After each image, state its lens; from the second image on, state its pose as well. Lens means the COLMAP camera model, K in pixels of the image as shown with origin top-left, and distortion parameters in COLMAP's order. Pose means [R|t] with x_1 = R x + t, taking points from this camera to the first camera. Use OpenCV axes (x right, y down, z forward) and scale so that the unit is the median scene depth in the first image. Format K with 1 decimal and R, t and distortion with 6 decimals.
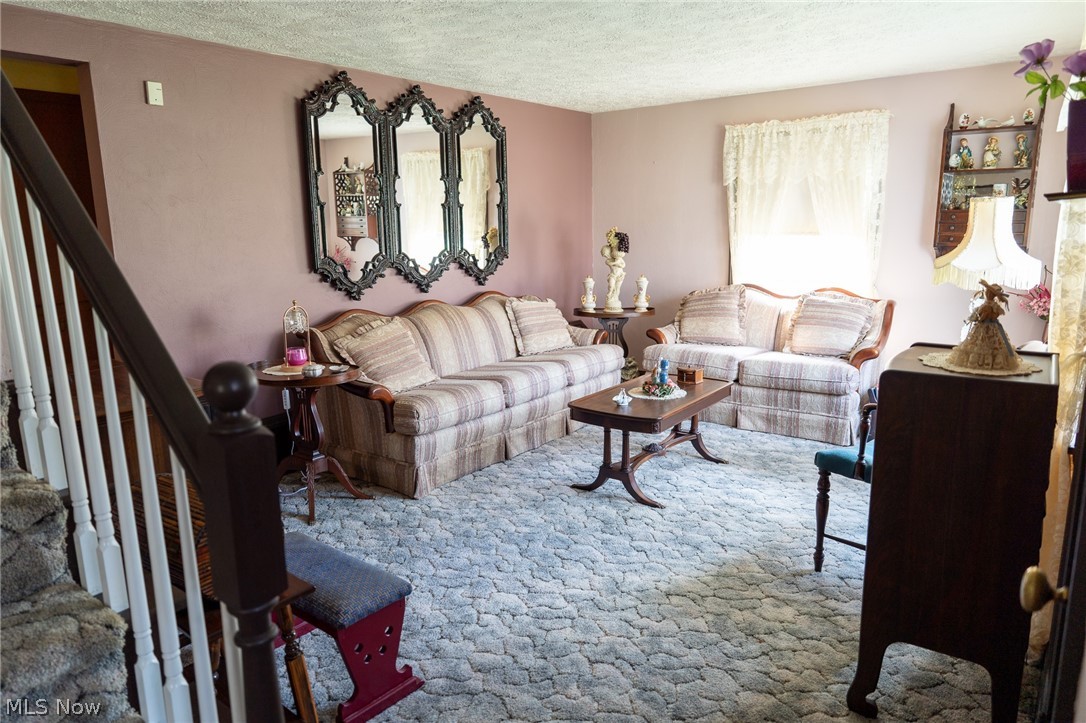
lens RADIAL K [[724.7, 0, 543.0], [0, 724.7, 361.5], [0, 0, 1]] dist [-0.000128, -0.001620]
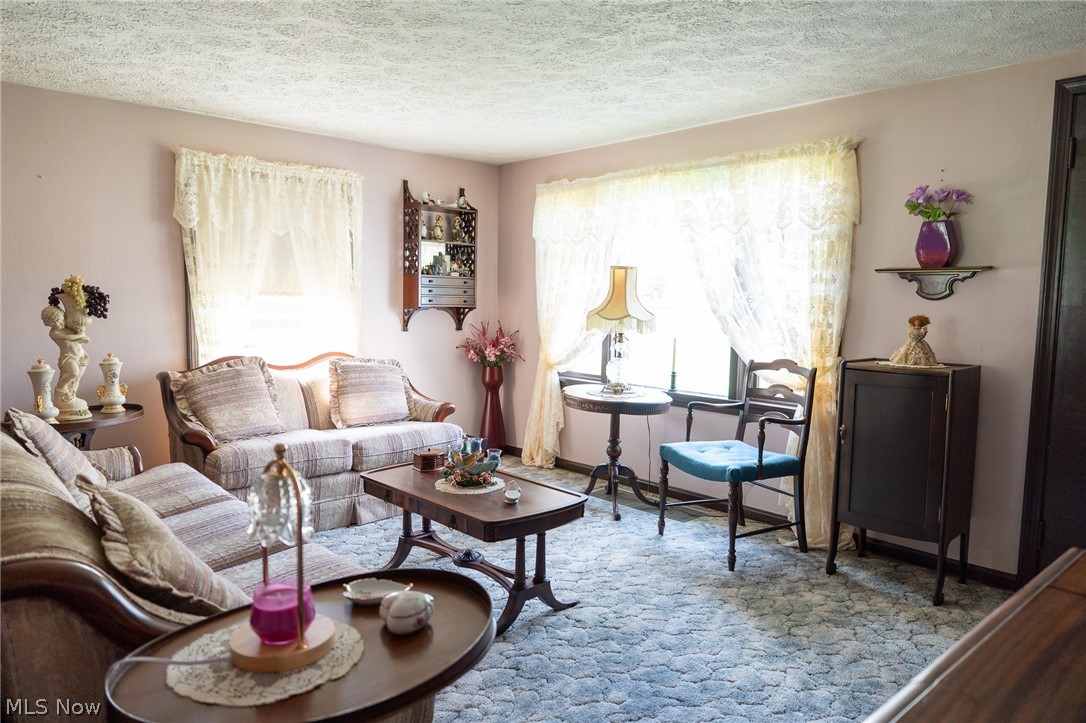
lens RADIAL K [[724.7, 0, 543.0], [0, 724.7, 361.5], [0, 0, 1]] dist [-0.000128, -0.001620]
pose [[0.176023, -0.067877, 0.982043, -0.452096], [0.166311, 0.985329, 0.038295, -0.080647], [-0.970235, 0.156584, 0.184730, 0.567760]]
